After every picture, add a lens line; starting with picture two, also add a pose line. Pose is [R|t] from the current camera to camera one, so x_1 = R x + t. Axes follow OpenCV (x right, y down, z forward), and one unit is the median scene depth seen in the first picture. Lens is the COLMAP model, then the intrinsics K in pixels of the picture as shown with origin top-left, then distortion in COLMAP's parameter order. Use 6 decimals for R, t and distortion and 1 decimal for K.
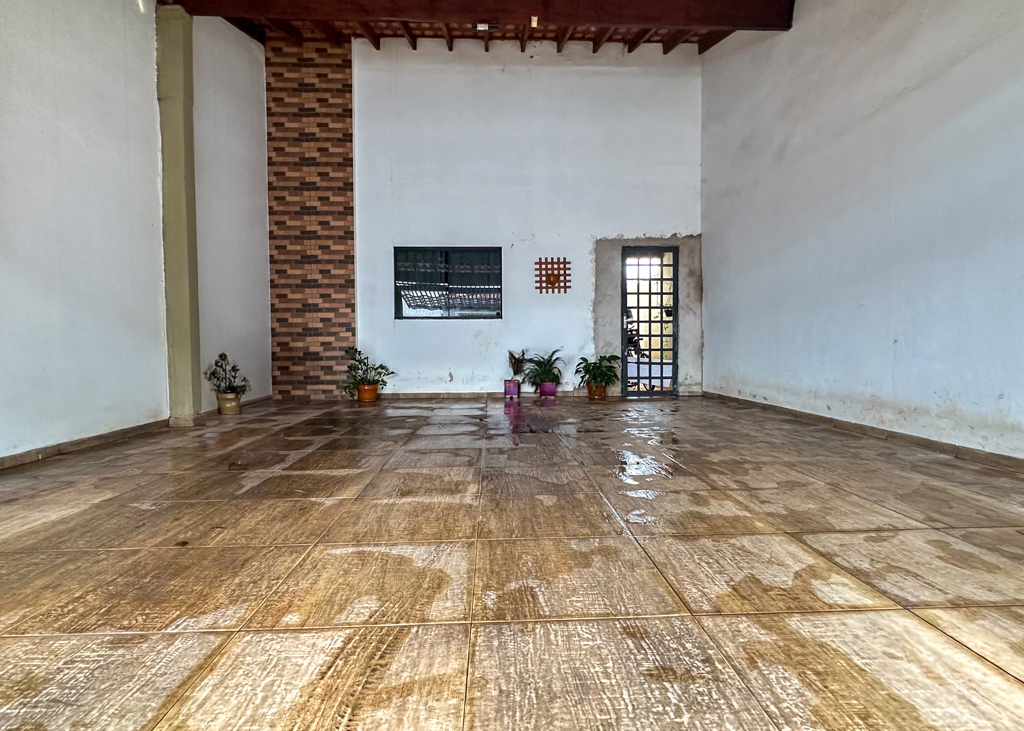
lens RADIAL K [[440.0, 0, 512.6], [0, 440.0, 340.5], [0, 0, 1]] dist [-0.001875, 0.000029]
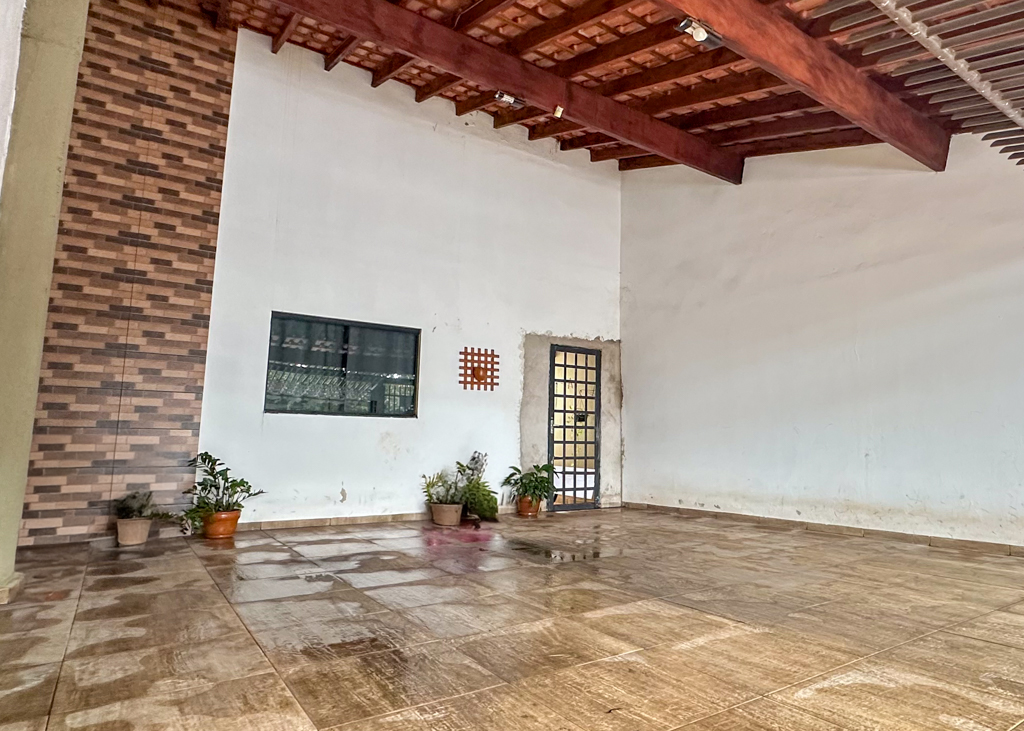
lens RADIAL K [[546.1, 0, 512.0], [0, 546.1, 365.5], [0, 0, 1]] dist [-0.003150, 0.000765]
pose [[0.872156, 0.082402, 0.482239, -0.363648], [-0.015575, 0.989890, -0.140978, -0.006953], [-0.488981, 0.115444, 0.864622, 0.056824]]
